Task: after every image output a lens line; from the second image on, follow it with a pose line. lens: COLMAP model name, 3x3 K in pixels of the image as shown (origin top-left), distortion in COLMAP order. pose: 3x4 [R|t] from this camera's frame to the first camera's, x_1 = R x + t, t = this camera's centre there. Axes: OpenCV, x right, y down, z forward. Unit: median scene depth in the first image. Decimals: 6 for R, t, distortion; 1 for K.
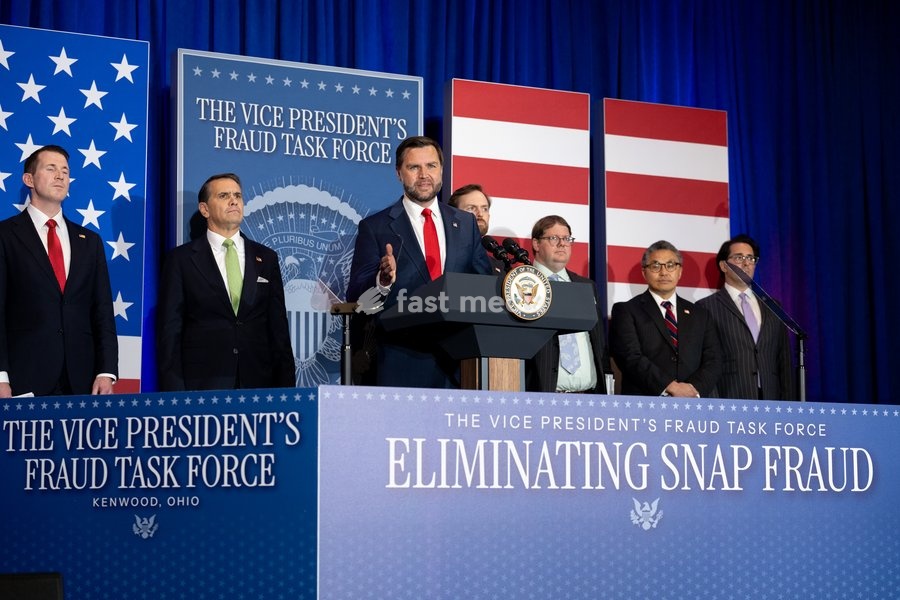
lens RADIAL K [[1842.6, 0, 450.0], [0, 1842.6, 300.0], [0, 0, 1]] dist [0.093849, 0.023538]
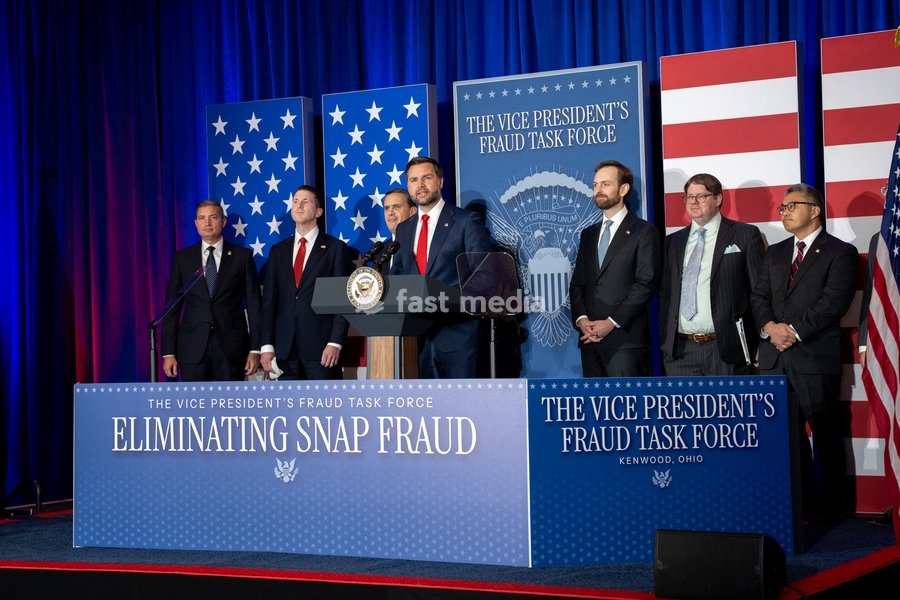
lens RADIAL K [[1711.3, 0, 449.7], [0, 1711.3, 259.3], [0, 0, 1]] dist [0.486954, -2.172248]
pose [[0.537099, -0.051061, -0.841972, 1.079283], [0.115136, 0.993262, 0.013209, -0.032950], [0.835625, -0.104036, 0.539359, 0.394018]]
